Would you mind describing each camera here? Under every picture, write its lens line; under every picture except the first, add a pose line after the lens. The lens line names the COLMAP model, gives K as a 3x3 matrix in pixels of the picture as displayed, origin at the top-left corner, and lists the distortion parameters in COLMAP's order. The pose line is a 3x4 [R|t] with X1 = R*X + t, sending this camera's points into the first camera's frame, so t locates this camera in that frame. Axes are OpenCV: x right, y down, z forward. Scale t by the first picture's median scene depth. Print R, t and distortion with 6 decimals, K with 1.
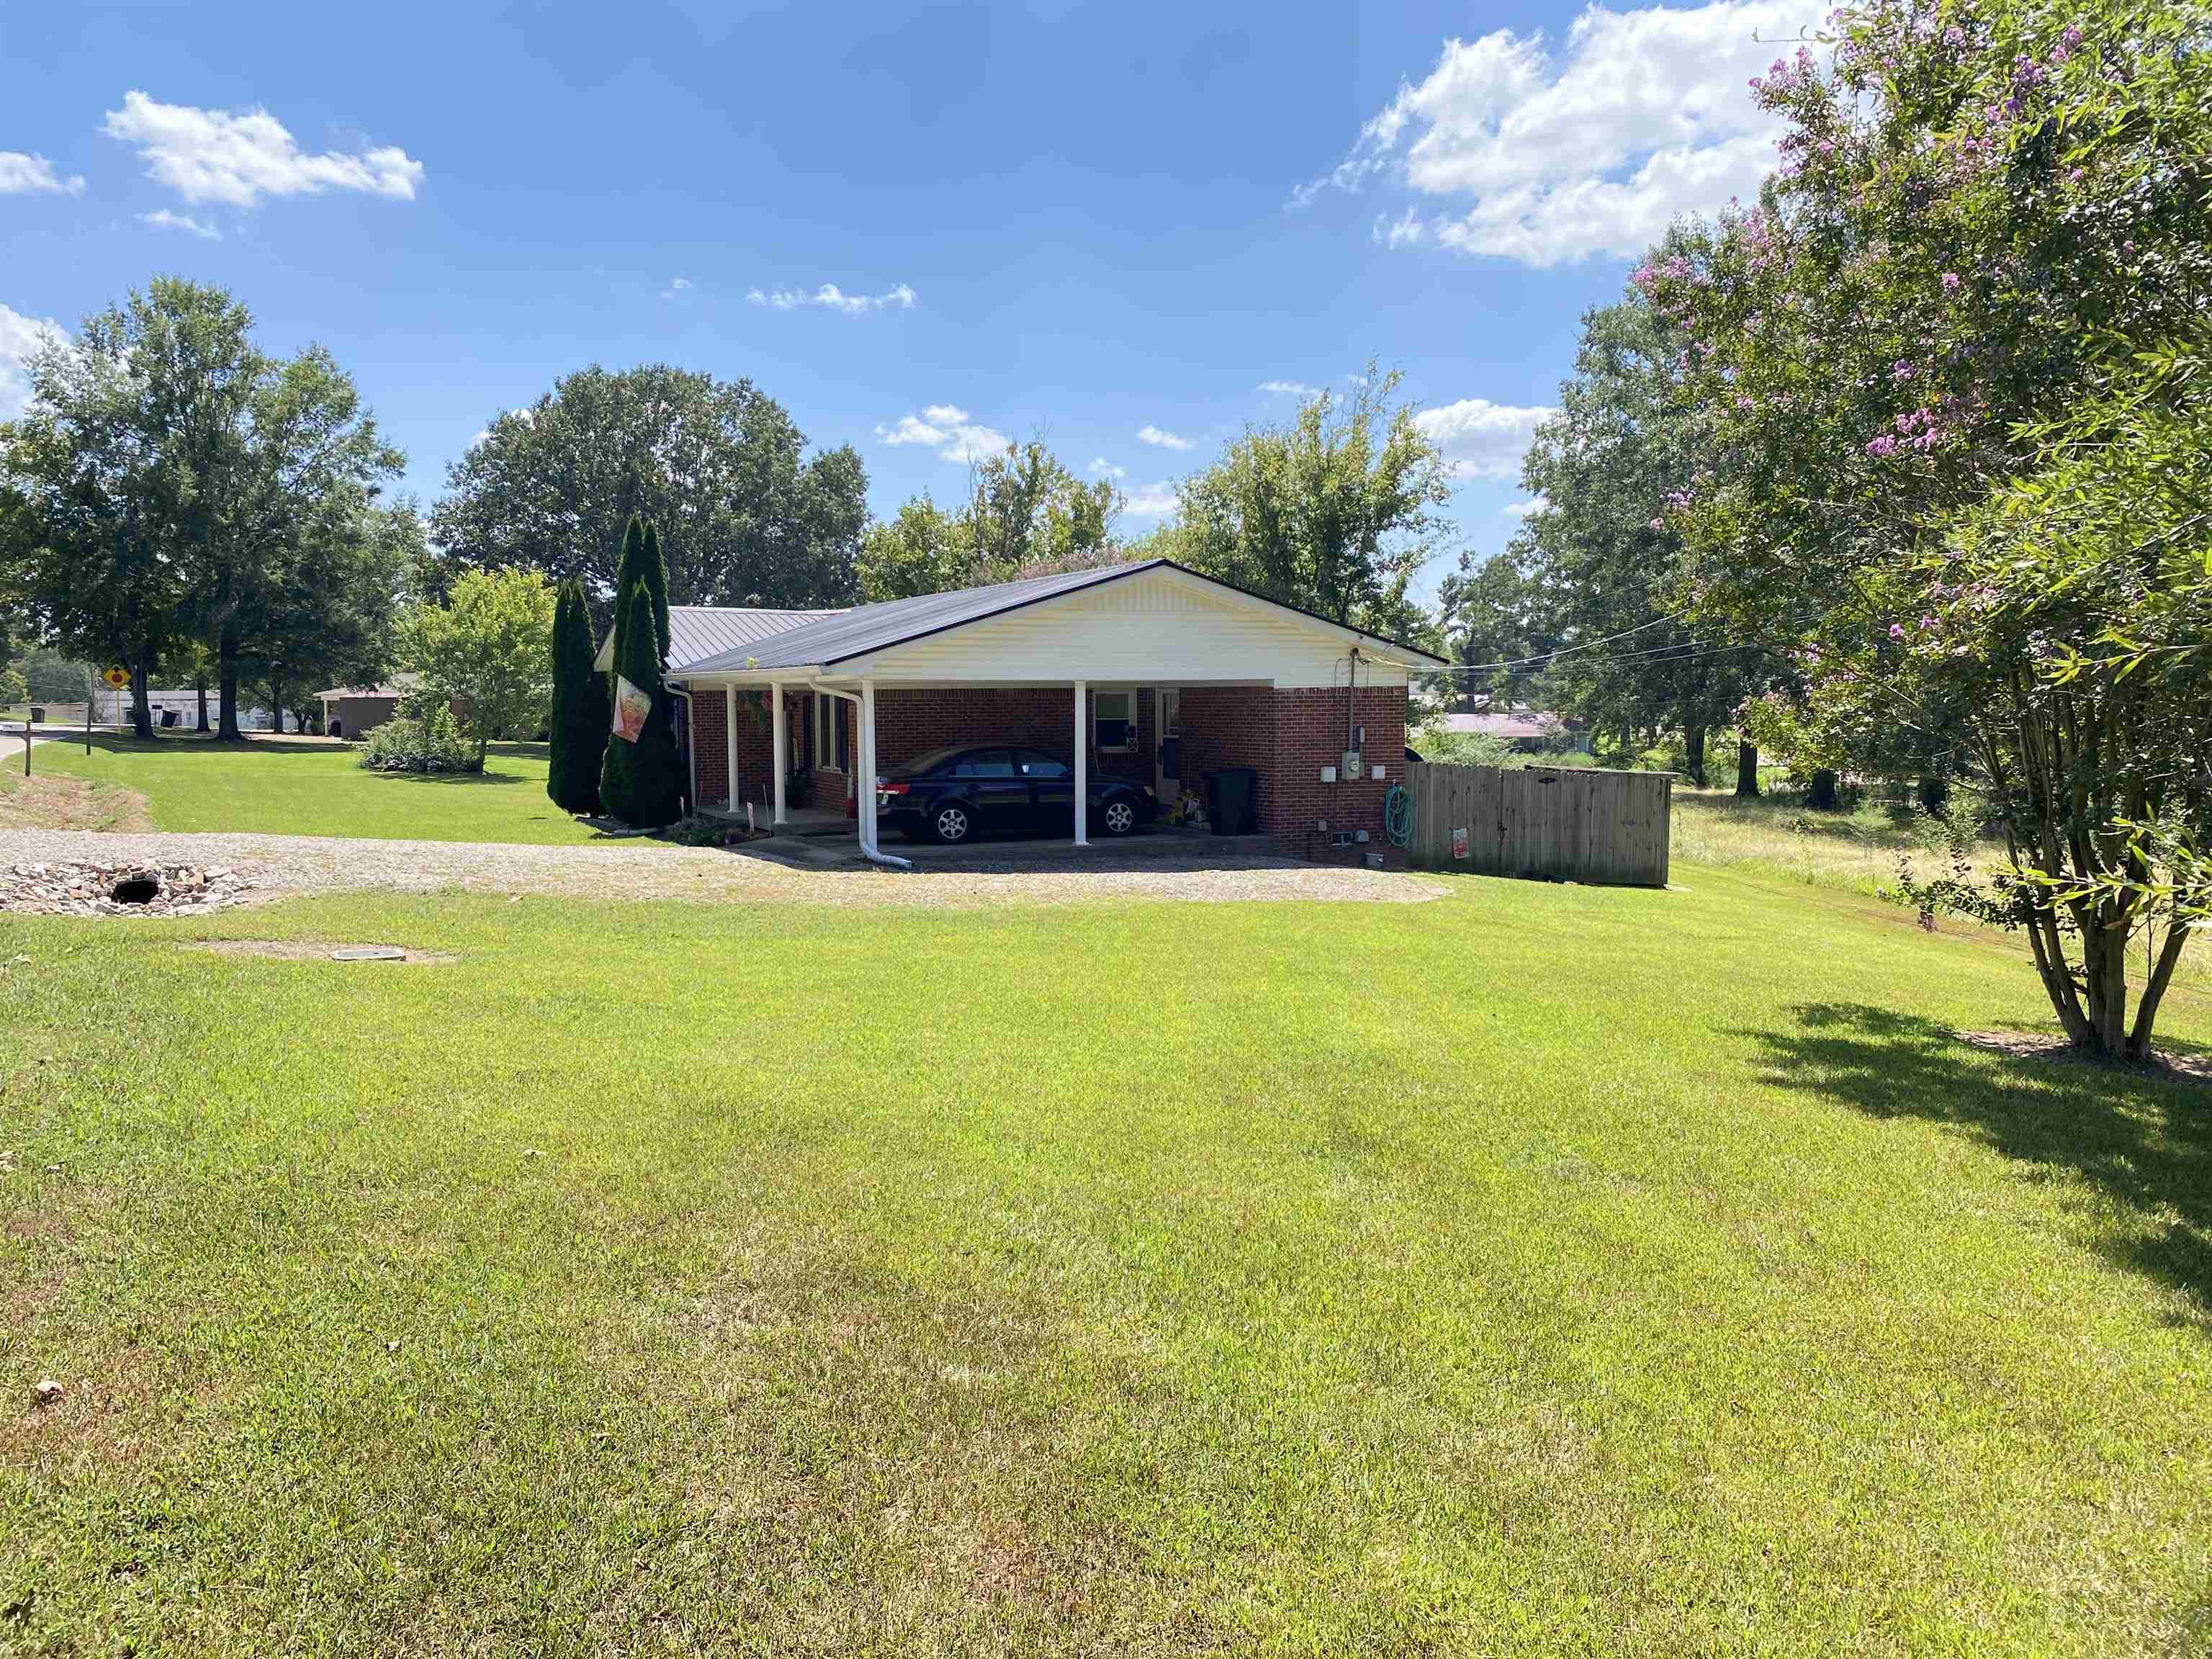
lens RADIAL K [[1697.9, 0, 1106.0], [0, 1697.9, 829.5], [0, 0, 1]] dist [0.109816, 0.000003]
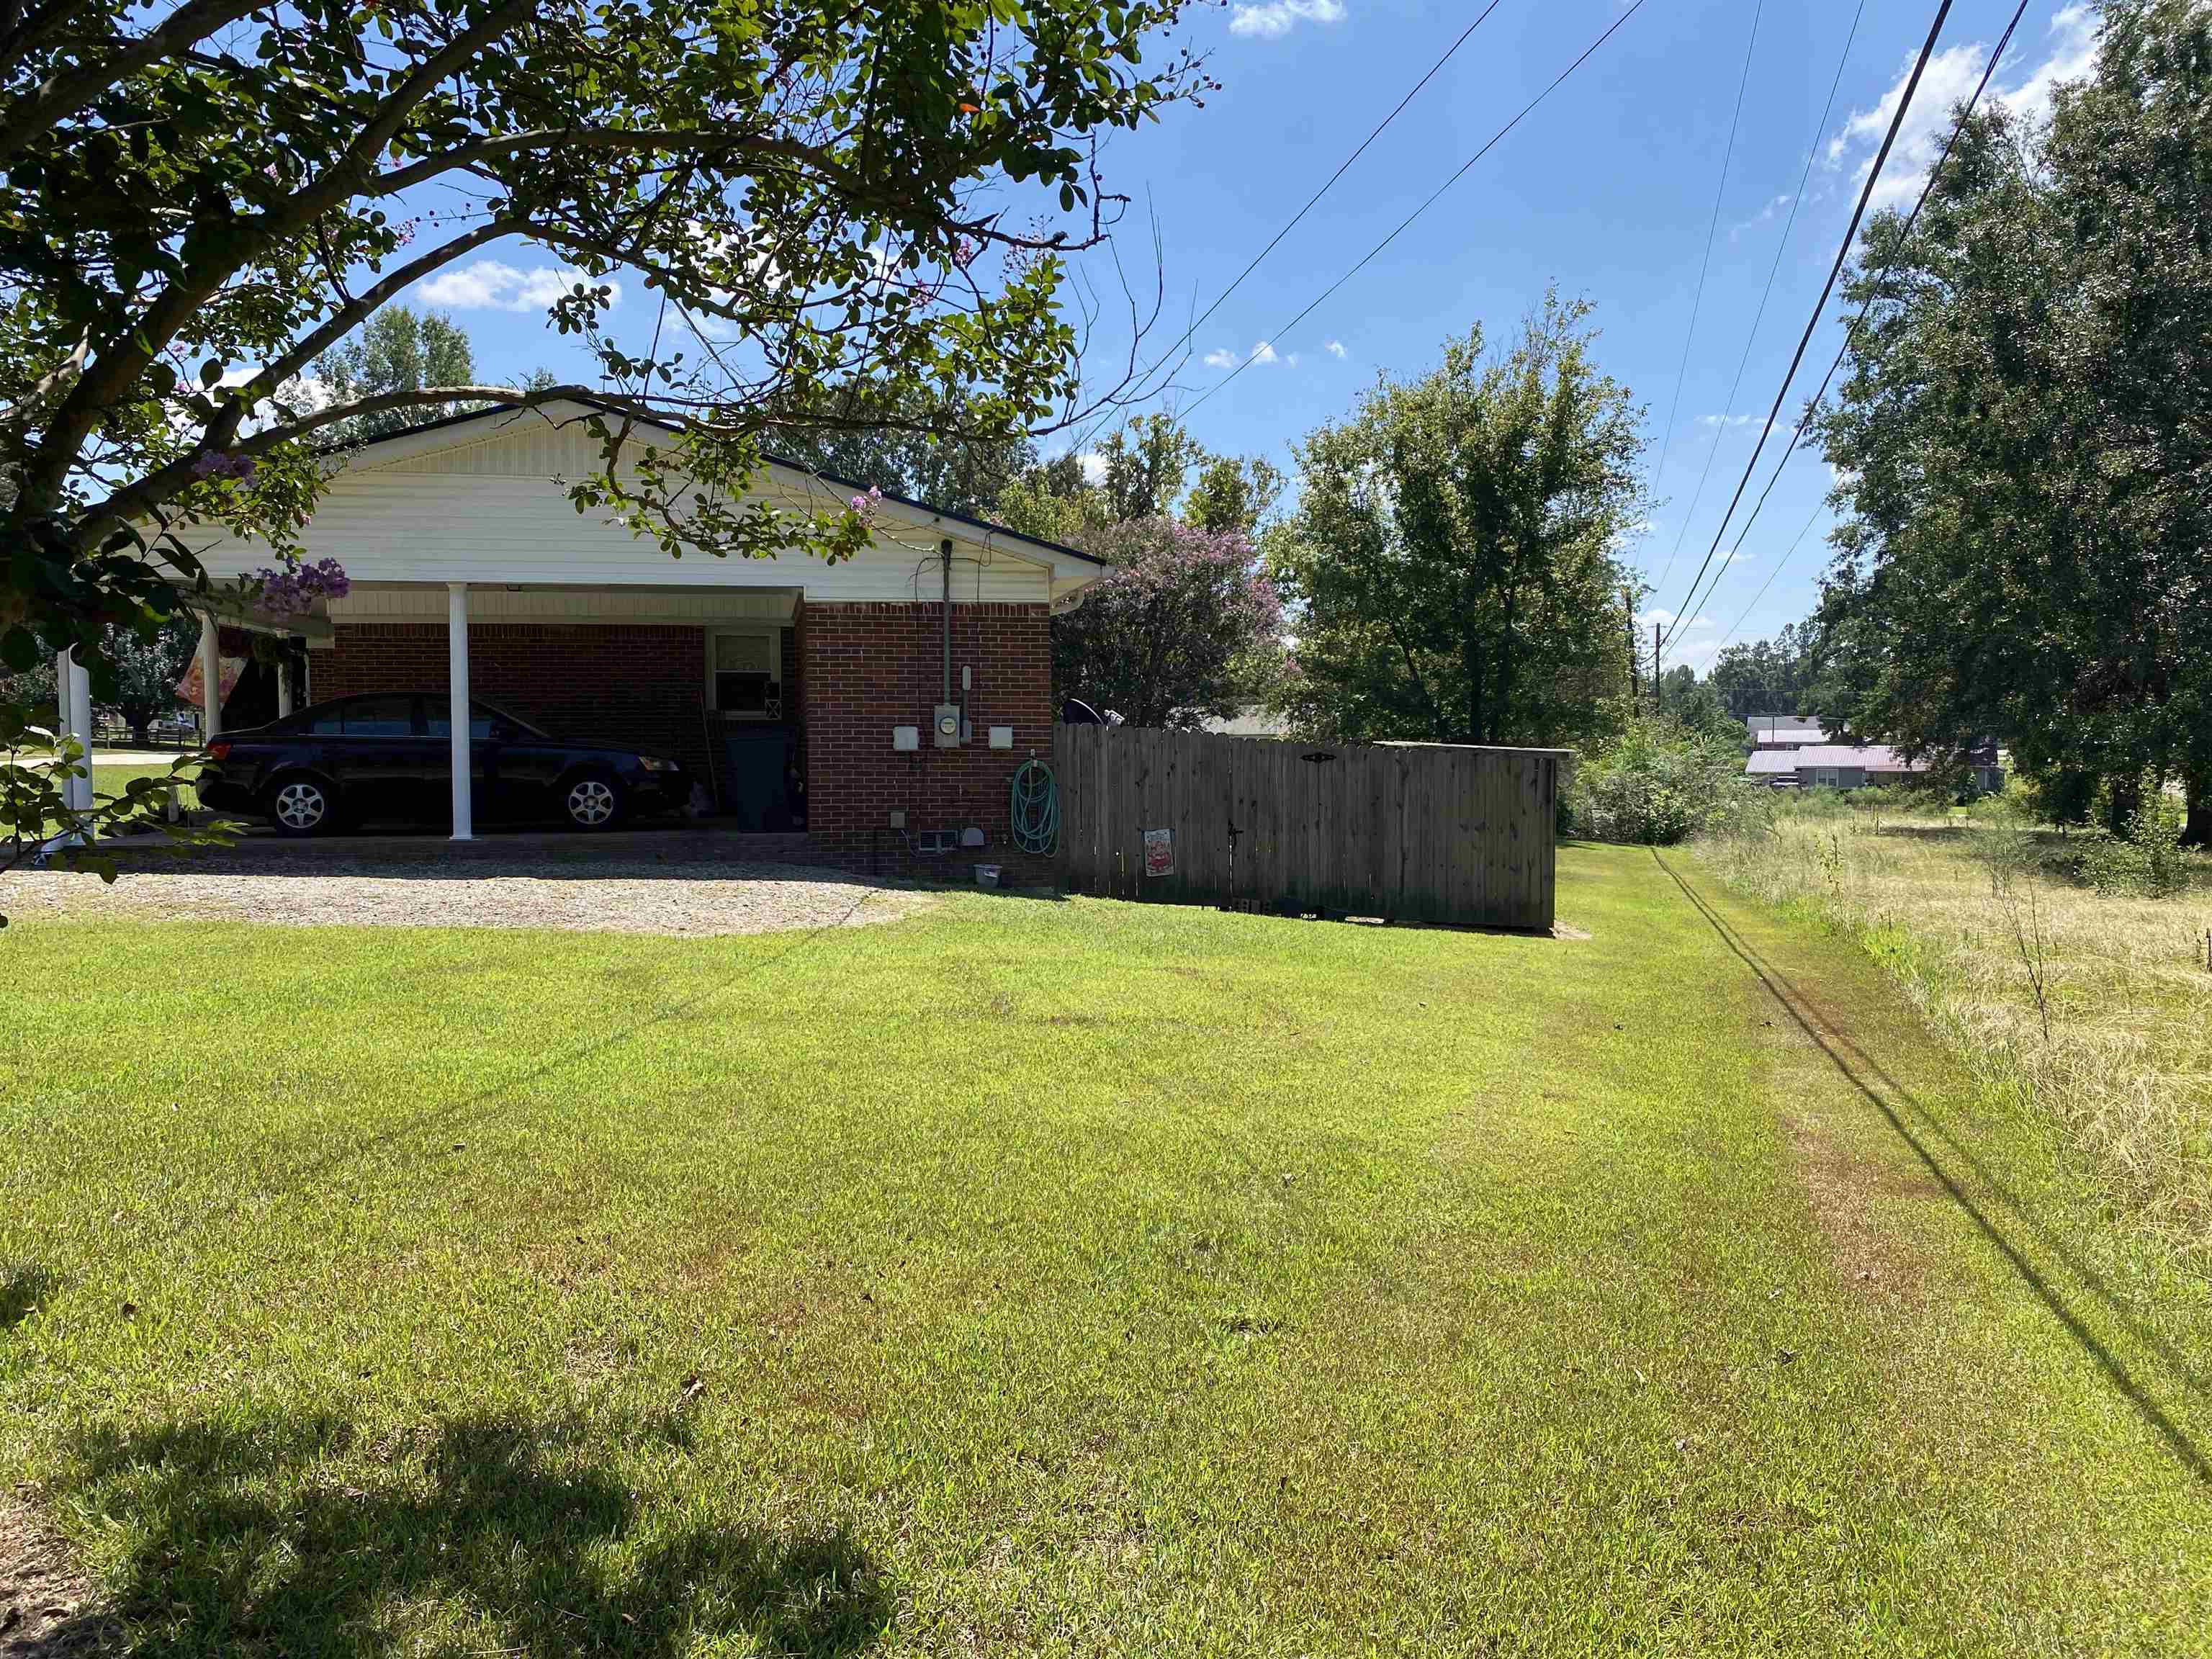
lens RADIAL K [[1658.0, 0, 1115.3], [0, 1658.0, 898.1], [0, 0, 1]] dist [-0.046728, -0.000490]
pose [[0.967792, 0.022354, -0.250757, 0.160681], [-0.018358, 0.999665, 0.018263, 0.006423], [0.251081, -0.013071, 0.967878, 0.184014]]
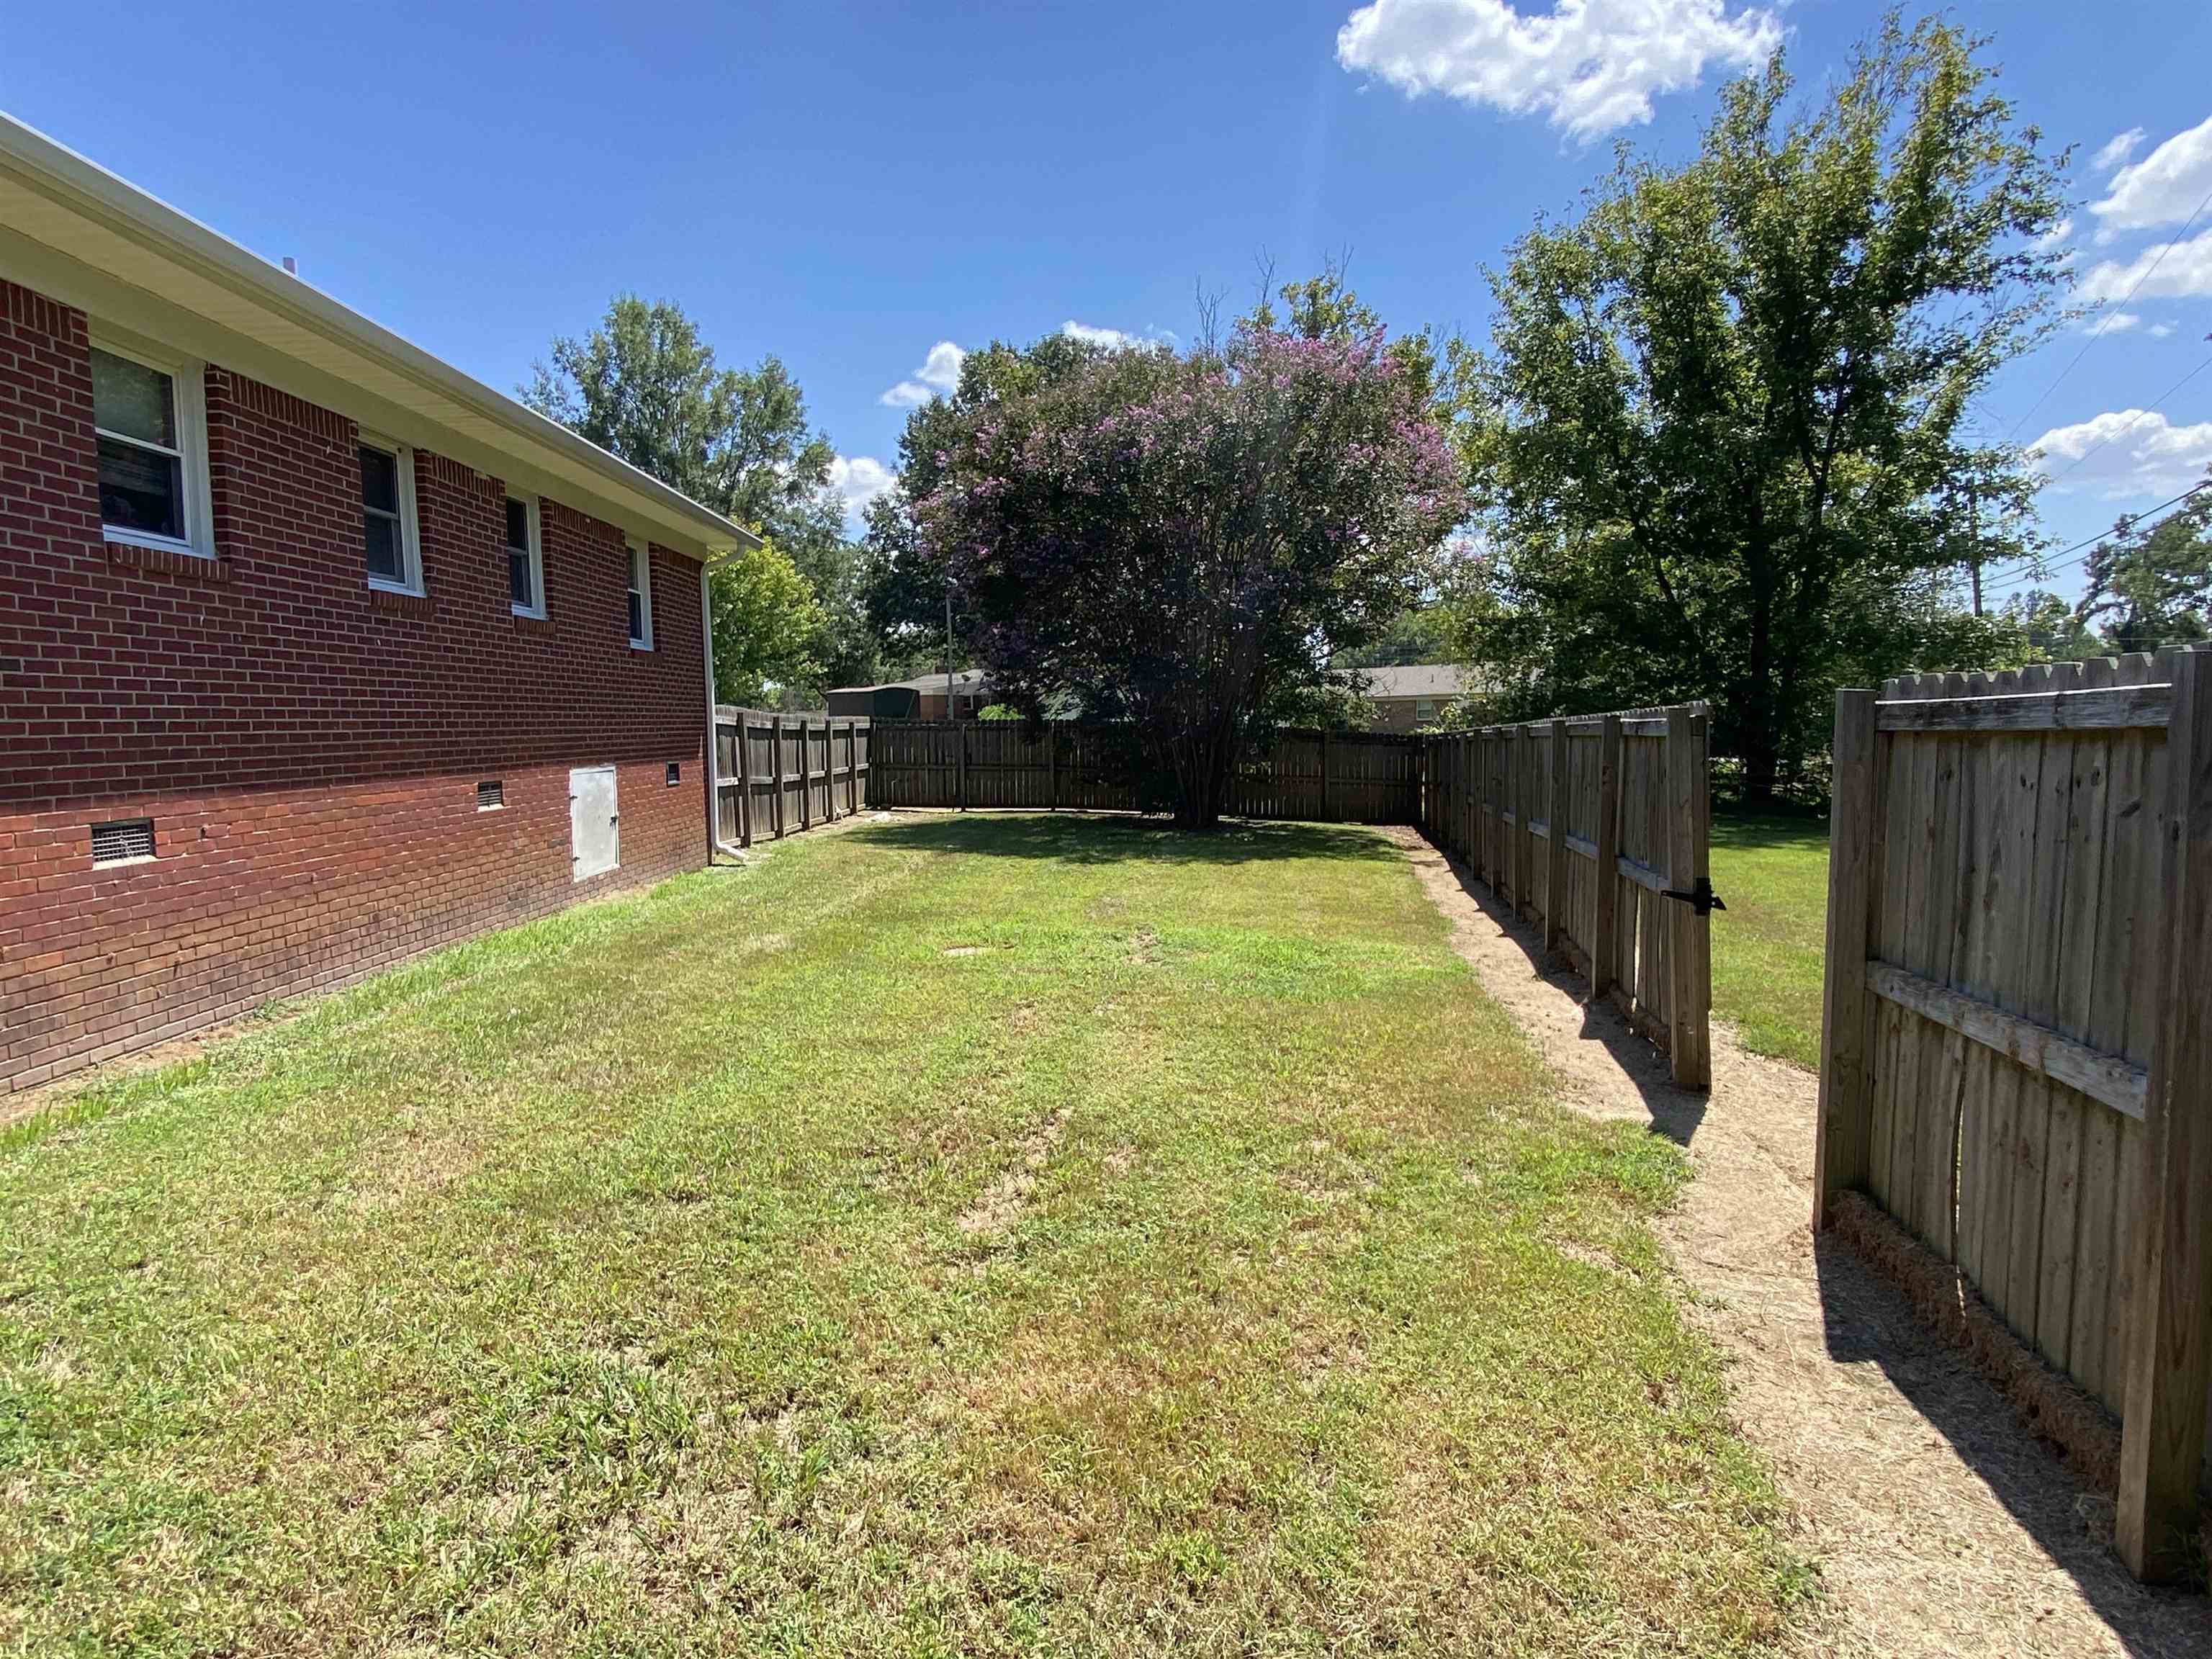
lens RADIAL K [[1257.8, 0, 1106.0], [0, 1257.8, 829.5], [0, 0, 1]] dist [0.026738, -0.034009]
pose [[0.890019, 0.029807, -0.454947, 0.124607], [-0.025258, 0.999552, 0.016075, -0.011267], [0.455222, -0.002816, 0.890373, 0.534225]]
